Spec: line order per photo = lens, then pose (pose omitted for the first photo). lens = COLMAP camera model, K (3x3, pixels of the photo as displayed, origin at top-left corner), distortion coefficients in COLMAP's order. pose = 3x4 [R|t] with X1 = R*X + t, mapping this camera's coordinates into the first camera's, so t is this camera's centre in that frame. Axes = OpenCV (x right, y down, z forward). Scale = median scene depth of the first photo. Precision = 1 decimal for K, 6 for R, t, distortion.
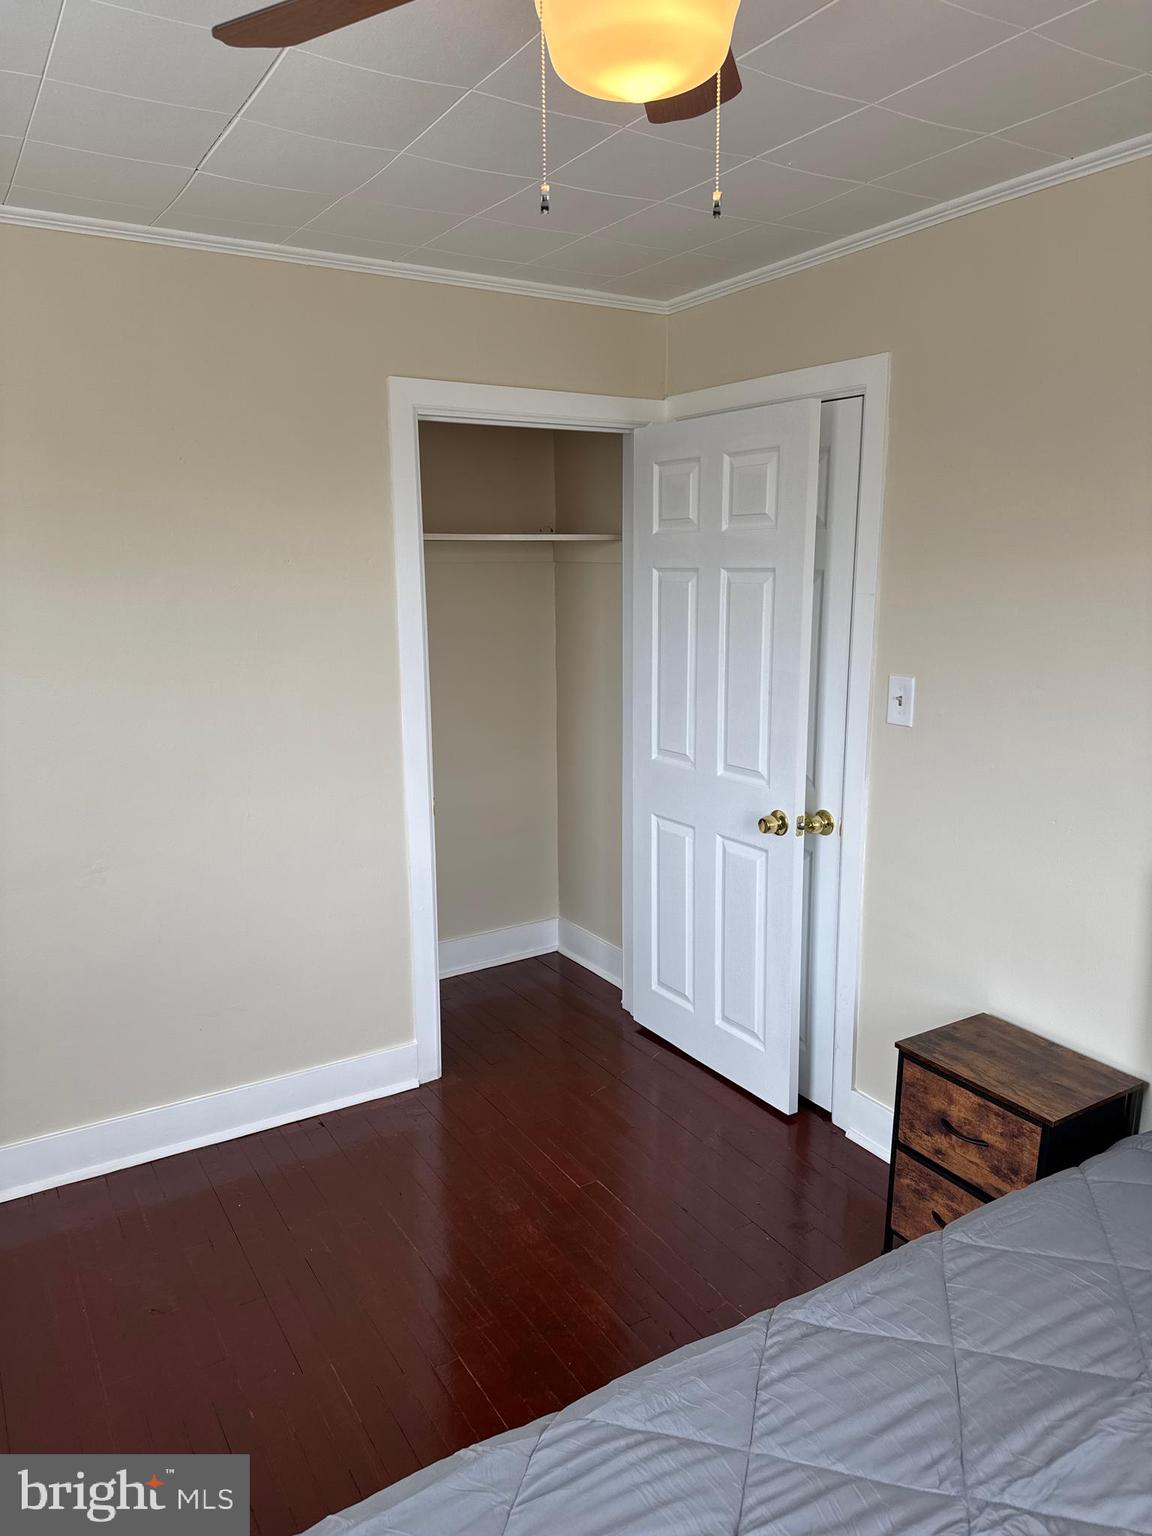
lens RADIAL K [[1101.2, 0, 576.0], [0, 1101.2, 768.0], [0, 0, 1]] dist [-0.022373, 0.008240]
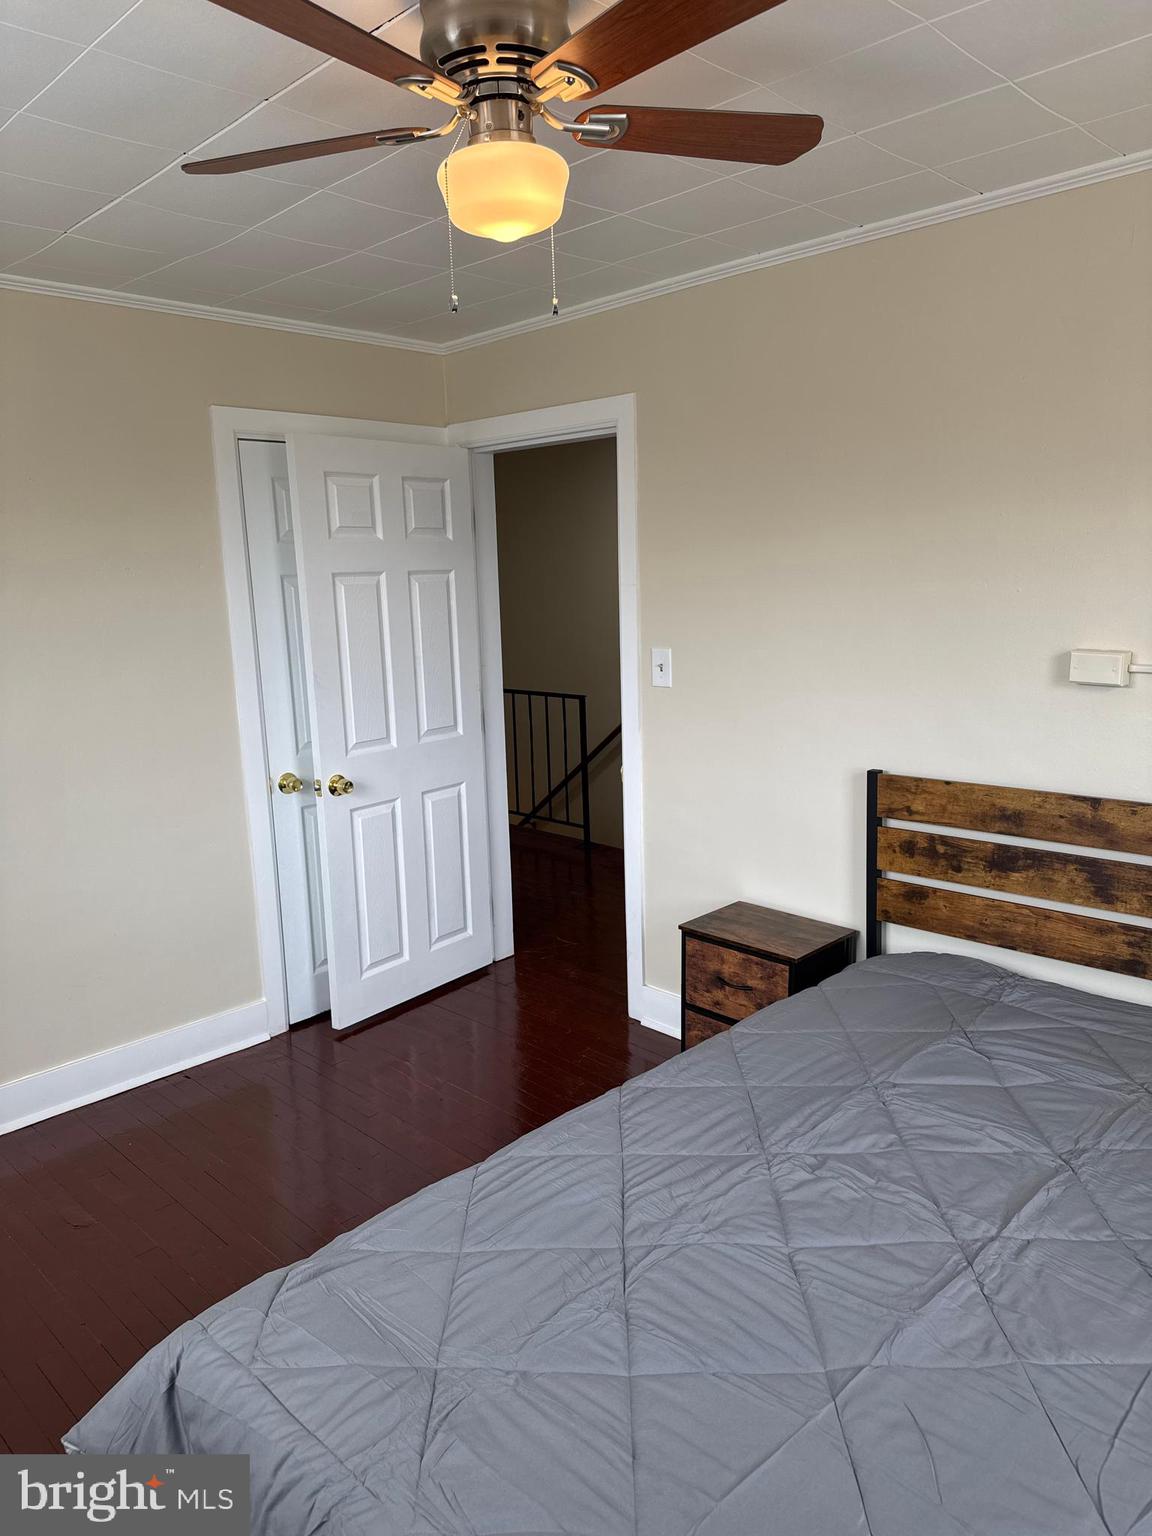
lens RADIAL K [[1081.2, 0, 569.1], [0, 1081.2, 768.7], [0, 0, 1]] dist [0.050039, -0.060611]
pose [[0.971662, -0.064946, 0.227276, -0.126847], [0.069689, 0.997485, -0.012900, 0.078382], [-0.225867, 0.028373, 0.973745, -0.251609]]
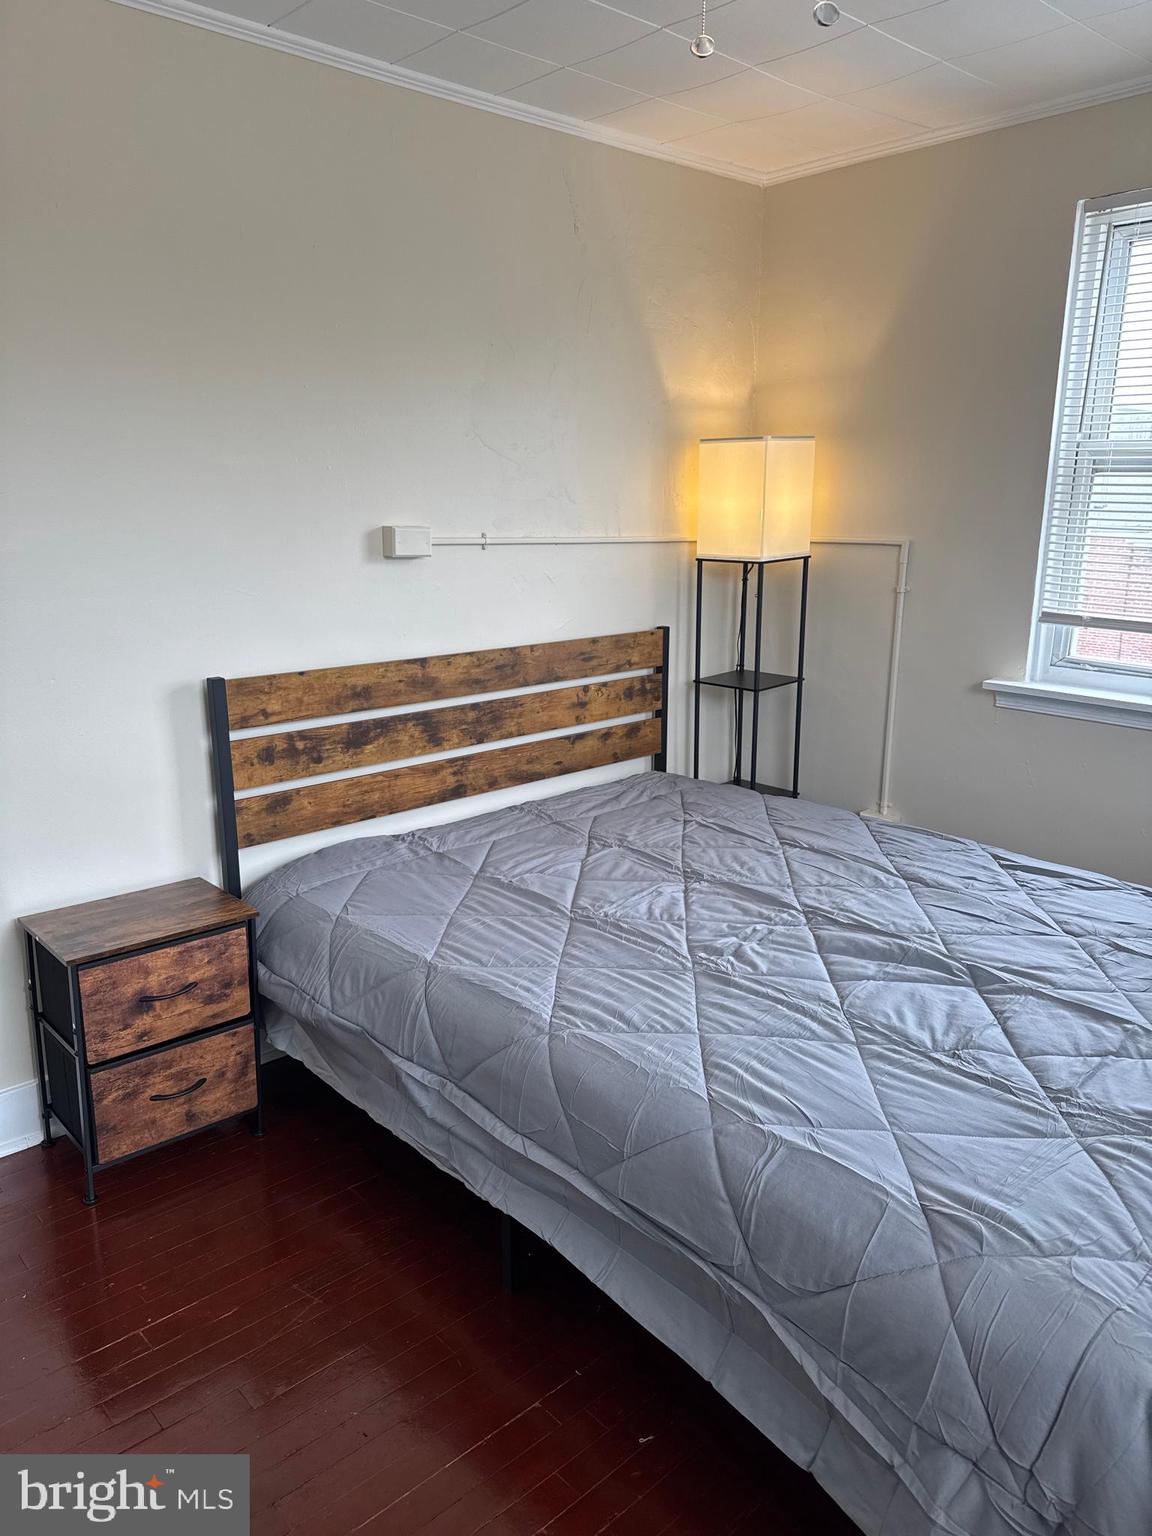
lens RADIAL K [[1081.2, 0, 569.1], [0, 1081.2, 768.7], [0, 0, 1]] dist [0.050039, -0.060611]
pose [[-0.219489, -0.224075, 0.949534, -0.628084], [0.183403, 0.946439, 0.265739, -0.052481], [-0.958221, 0.232474, -0.166637, 0.798095]]
